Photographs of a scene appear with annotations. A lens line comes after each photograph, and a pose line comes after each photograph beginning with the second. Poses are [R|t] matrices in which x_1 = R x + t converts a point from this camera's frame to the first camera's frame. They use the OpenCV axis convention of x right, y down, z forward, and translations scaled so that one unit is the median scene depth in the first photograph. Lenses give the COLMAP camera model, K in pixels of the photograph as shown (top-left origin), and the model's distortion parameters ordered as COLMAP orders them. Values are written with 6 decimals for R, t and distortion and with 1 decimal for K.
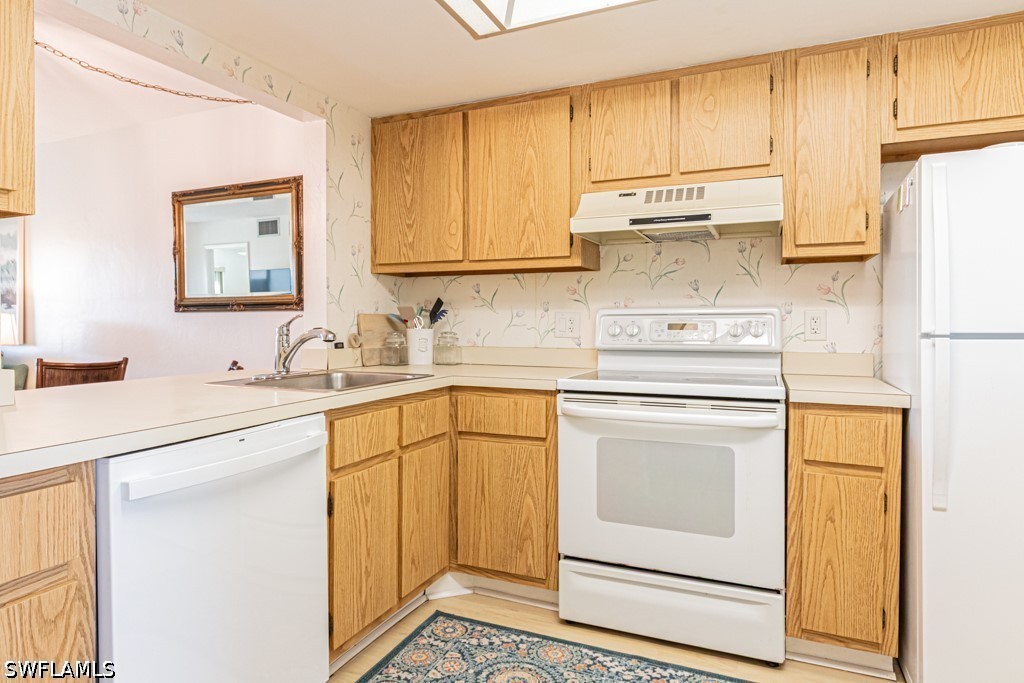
lens RADIAL K [[578.6, 0, 506.7], [0, 578.6, 331.3], [0, 0, 1]] dist [0.000152, -0.001454]
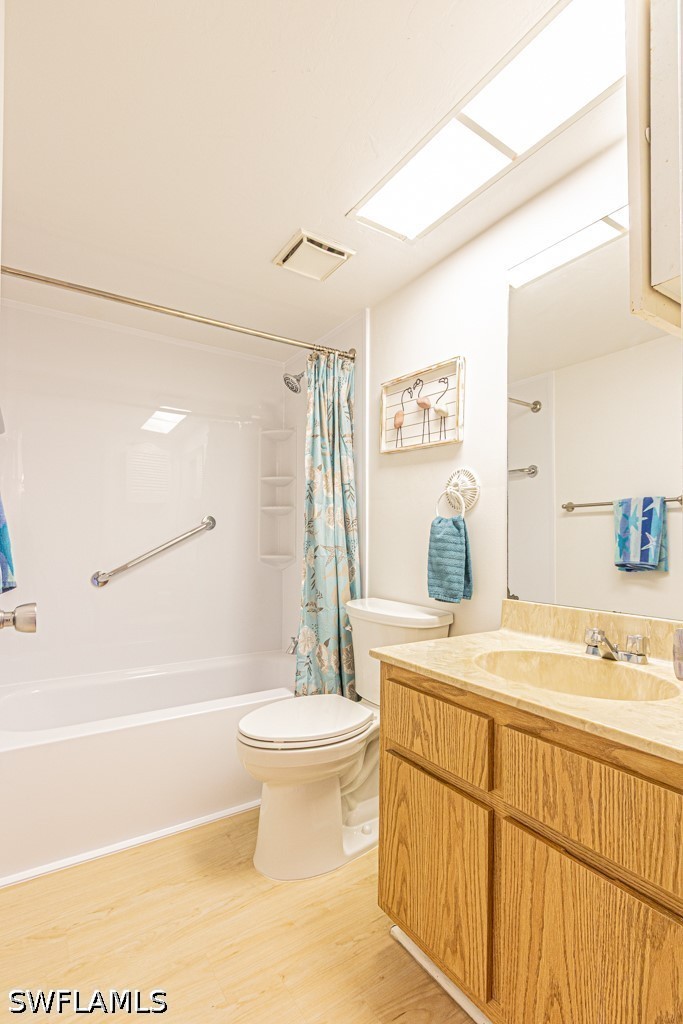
lens RADIAL K [[472.5, 0, 344.5], [0, 472.5, 543.3], [0, 0, 1]] dist [0.004074, -0.002185]
pose [[0.832576, 0.004779, -0.553890, 0.730349], [-0.010084, 0.999928, -0.006529, -0.590492], [0.553819, 0.011021, 0.832564, 0.499454]]
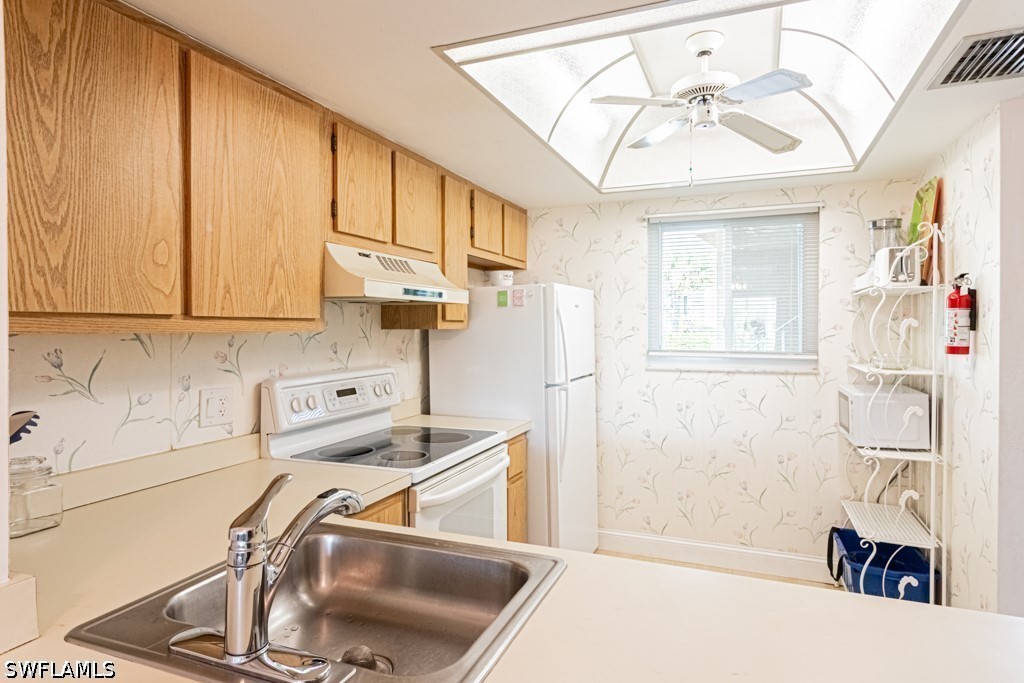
lens RADIAL K [[578.6, 0, 518.1], [0, 578.6, 334.8], [0, 0, 1]] dist [0.000152, -0.001454]
pose [[-0.019393, -0.014611, 0.999705, -0.765239], [0.019769, 0.999692, 0.014994, -0.129819], [-0.999616, 0.020054, -0.019098, 0.843846]]
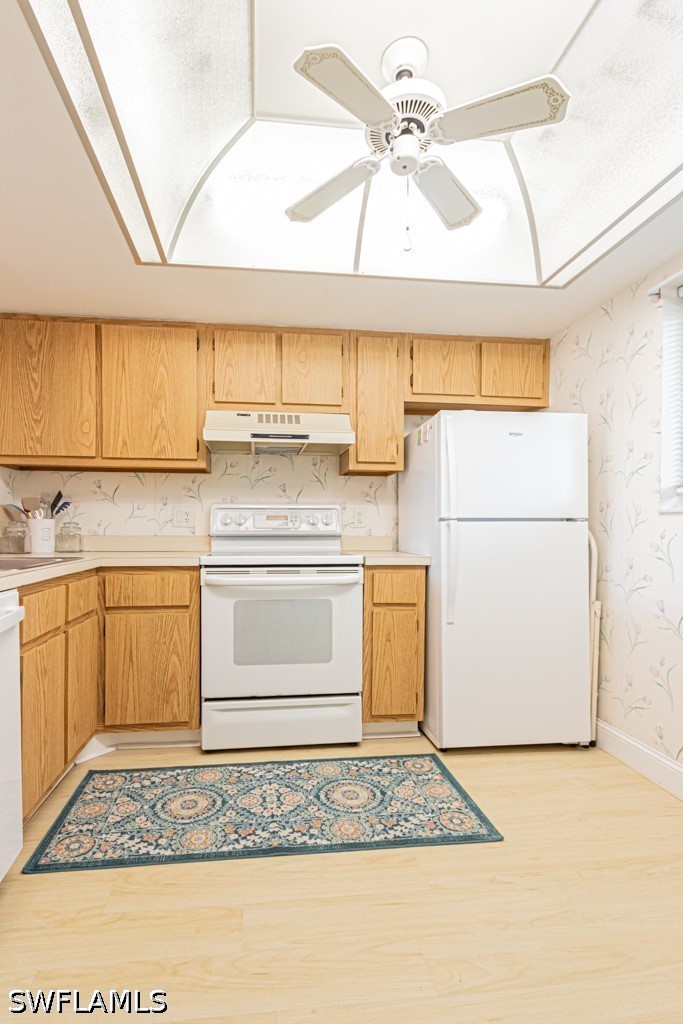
lens RADIAL K [[472.5, 0, 300.9], [0, 472.5, 531.6], [0, 0, 1]] dist [0.004074, -0.002185]
pose [[0.872111, -0.002742, 0.489301, -0.216510], [0.004721, 0.999985, -0.002810, 0.032079], [-0.489286, 0.004761, 0.872111, 0.012421]]
